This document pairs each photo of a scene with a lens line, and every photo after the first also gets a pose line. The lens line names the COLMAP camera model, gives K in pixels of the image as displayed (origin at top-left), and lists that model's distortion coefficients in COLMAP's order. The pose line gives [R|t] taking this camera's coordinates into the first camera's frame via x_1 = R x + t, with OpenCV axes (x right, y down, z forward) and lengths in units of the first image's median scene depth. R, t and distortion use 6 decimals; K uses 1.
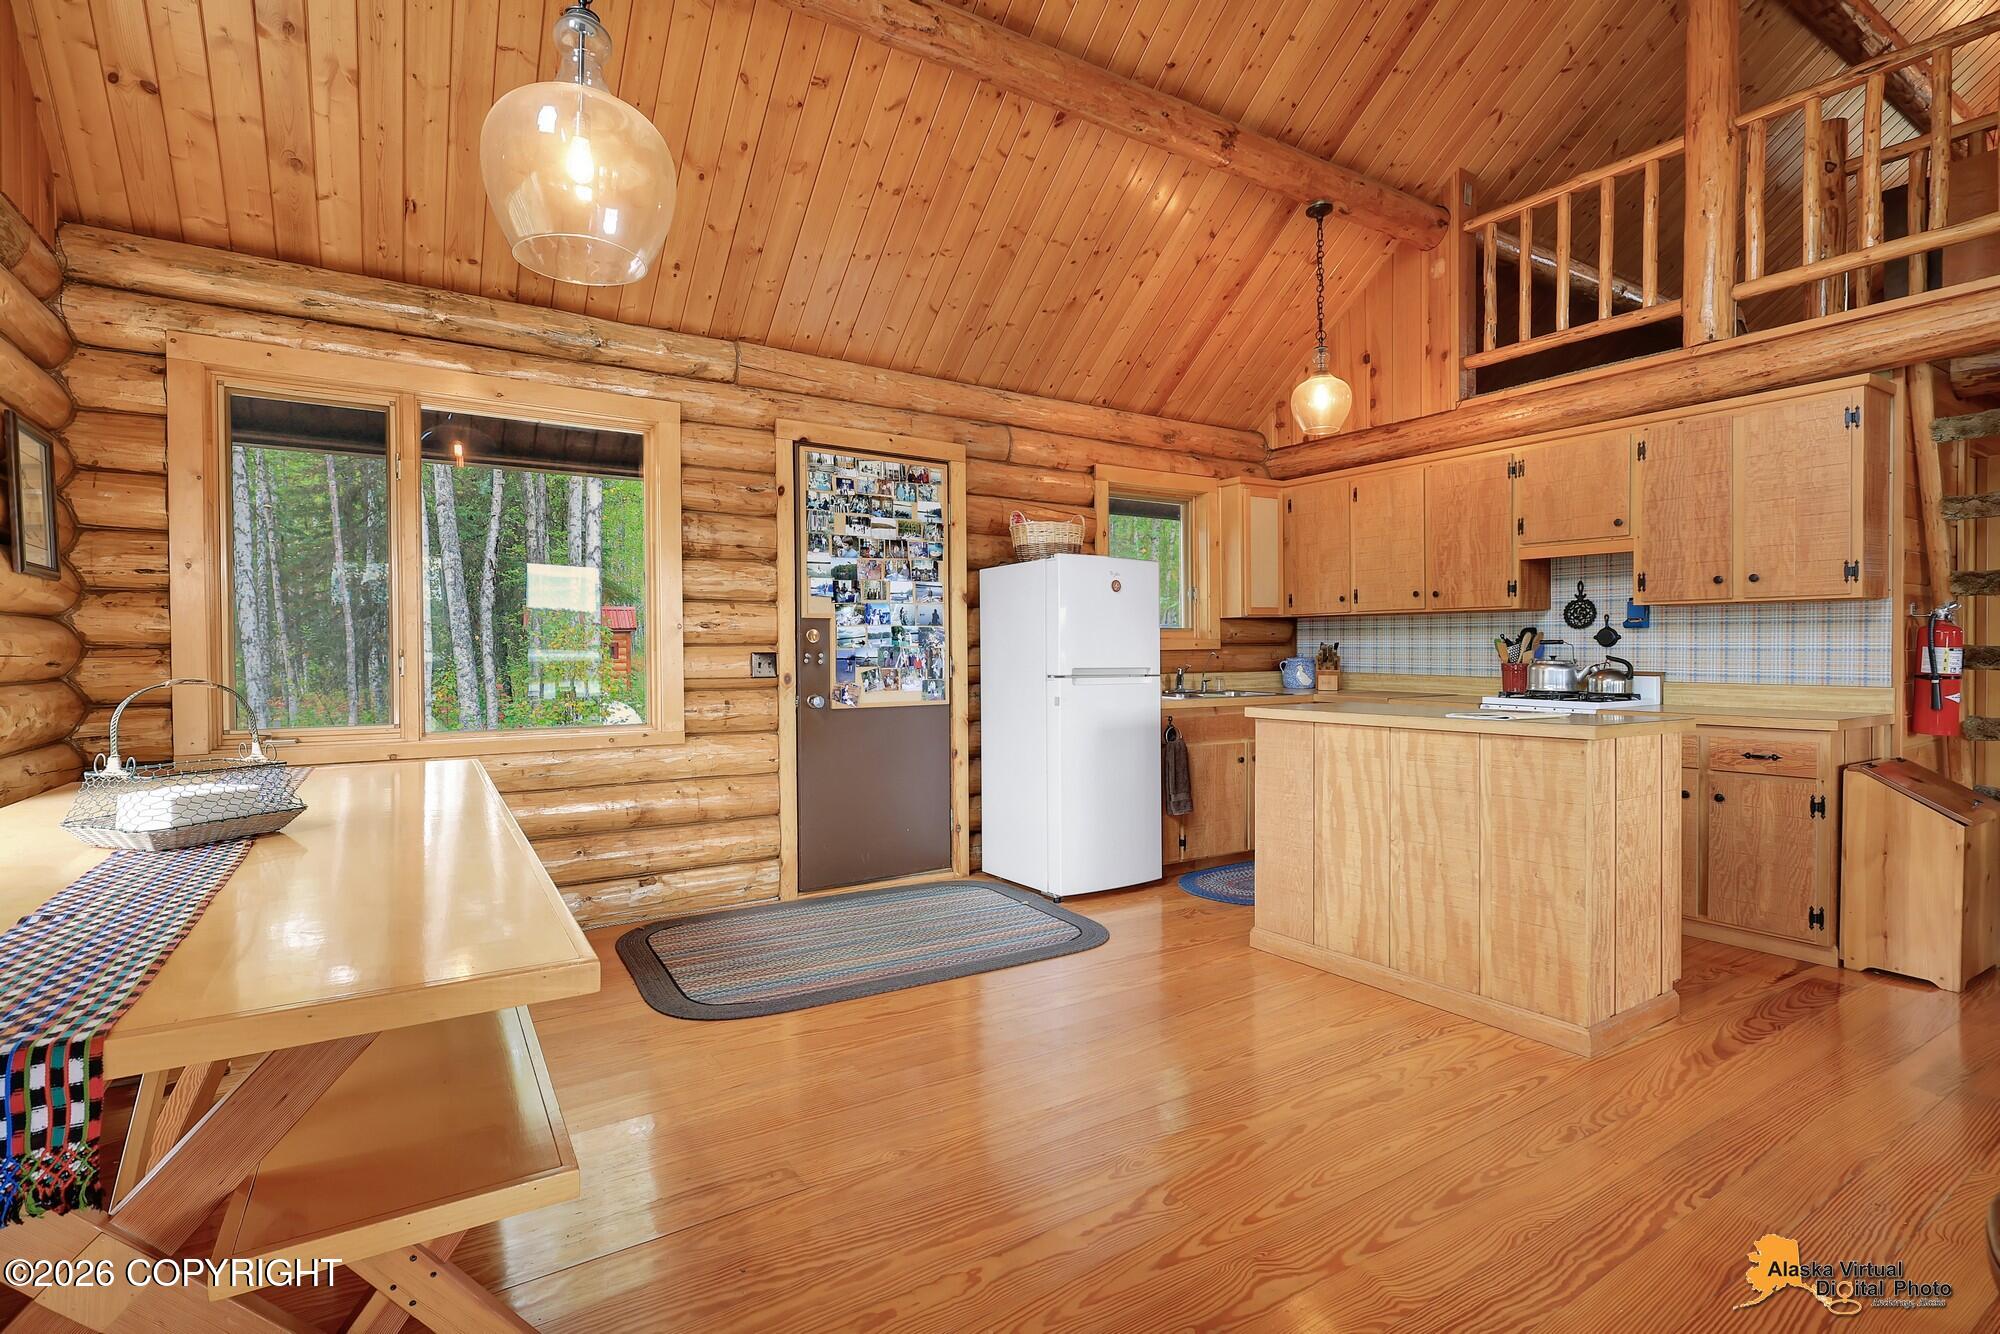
lens RADIAL K [[944.2, 0, 989.6], [0, 944.2, 666.5], [0, 0, 1]] dist [0.021753, 0.000834]
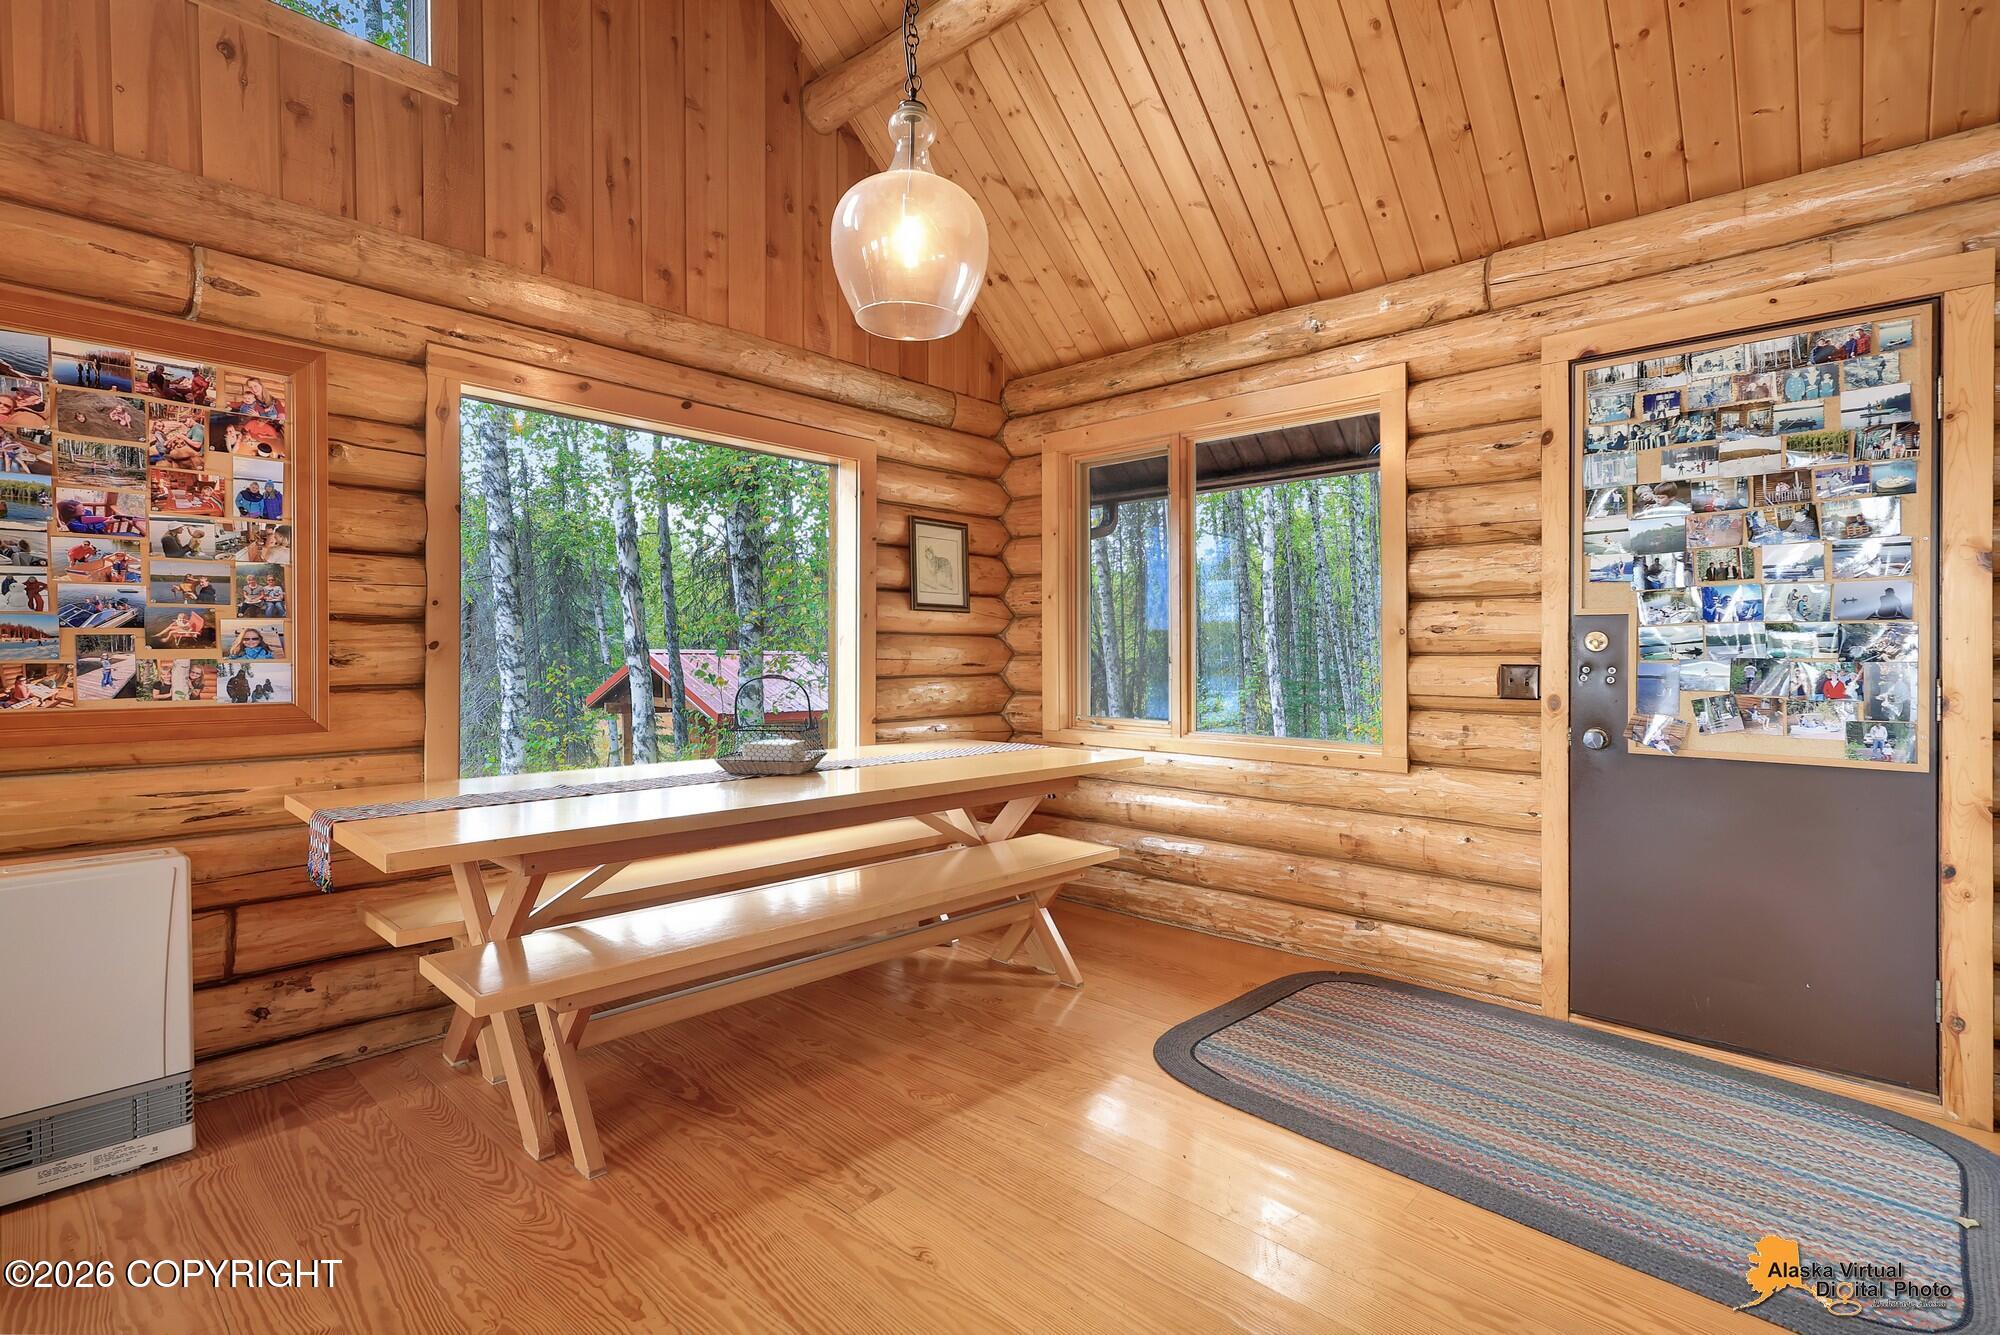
lens RADIAL K [[944.2, 0, 989.6], [0, 944.2, 667.0], [0, 0, 1]] dist [0.021753, 0.000834]
pose [[0.246117, 0.021633, -0.968999, 0.373543], [-0.021893, 0.999620, 0.016756, -0.016344], [0.968993, 0.017090, 0.246497, 0.421356]]
